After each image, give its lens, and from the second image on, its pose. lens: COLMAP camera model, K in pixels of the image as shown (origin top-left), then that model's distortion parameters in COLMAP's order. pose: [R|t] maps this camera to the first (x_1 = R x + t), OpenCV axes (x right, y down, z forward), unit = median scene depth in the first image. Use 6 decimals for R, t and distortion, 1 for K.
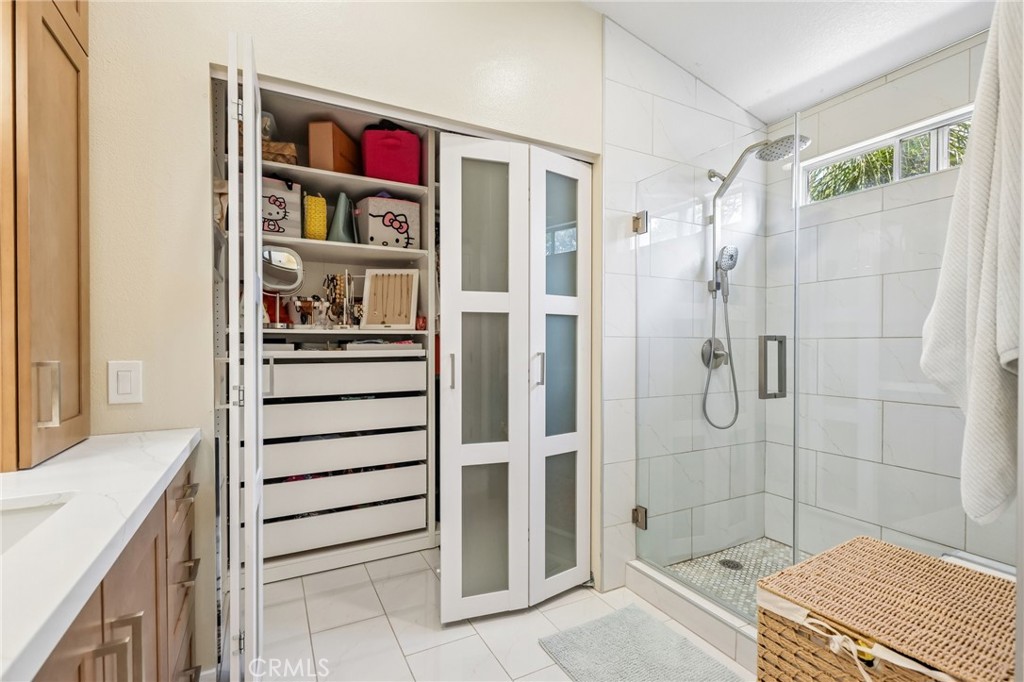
lens RADIAL K [[468.3, 0, 530.3], [0, 468.3, 346.0], [0, 0, 1]] dist [0.000808, -0.001265]
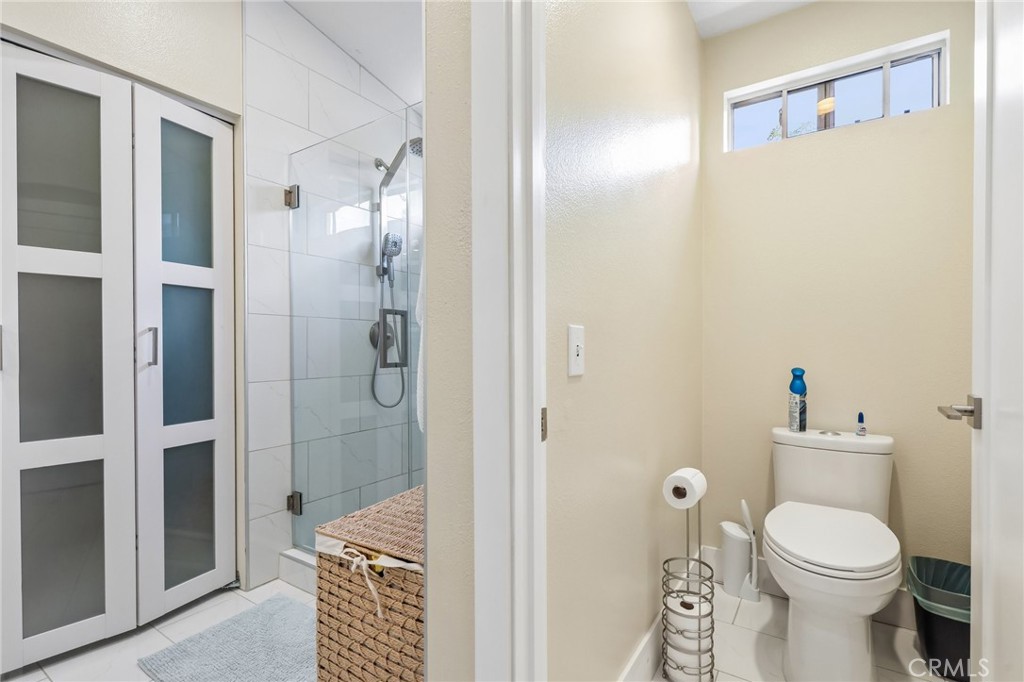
lens RADIAL K [[468.3, 0, 517.5], [0, 468.3, 346.8], [0, 0, 1]] dist [0.000808, -0.001265]
pose [[0.880951, -0.003988, 0.473191, 0.183840], [0.004469, 0.999990, 0.000106, 0.046638], [-0.473187, 0.002021, 0.880960, -0.066553]]
